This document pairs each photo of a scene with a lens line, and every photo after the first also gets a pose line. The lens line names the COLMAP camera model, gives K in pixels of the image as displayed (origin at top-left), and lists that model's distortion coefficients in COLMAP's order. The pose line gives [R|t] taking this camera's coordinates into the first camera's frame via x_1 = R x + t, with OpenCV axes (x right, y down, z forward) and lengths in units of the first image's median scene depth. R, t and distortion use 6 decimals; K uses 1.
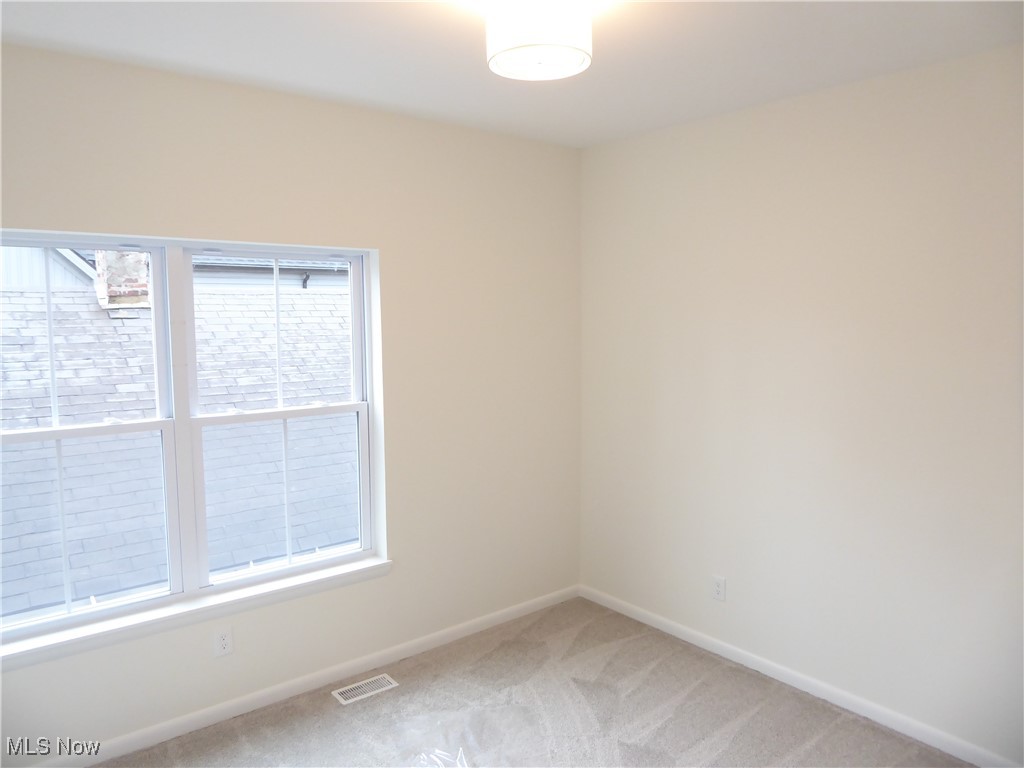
lens RADIAL K [[719.1, 0, 569.6], [0, 719.1, 382.7], [0, 0, 1]] dist [-0.046376, -0.005462]
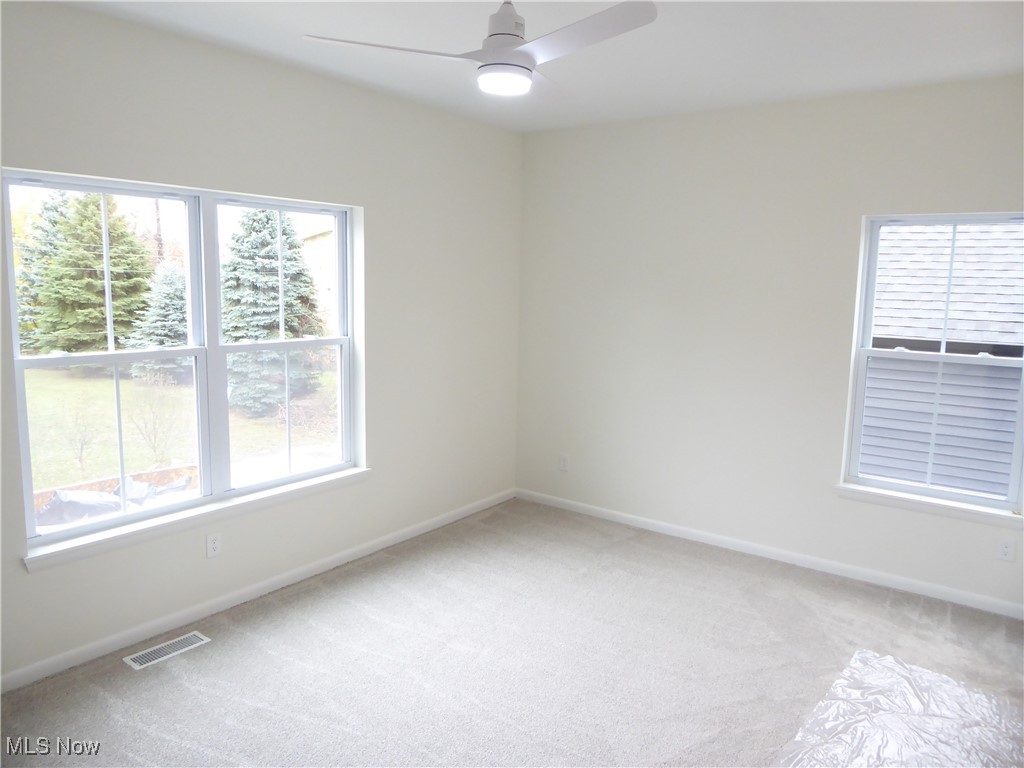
lens RADIAL K [[722.7, 0, 512.6], [0, 722.7, 371.7], [0, 0, 1]] dist [-0.017121, 0.007078]
pose [[0.982248, 0.006782, 0.187462, -0.239989], [-0.016590, 0.998571, 0.050798, 0.019652], [-0.186850, -0.053006, 0.980957, -0.221306]]
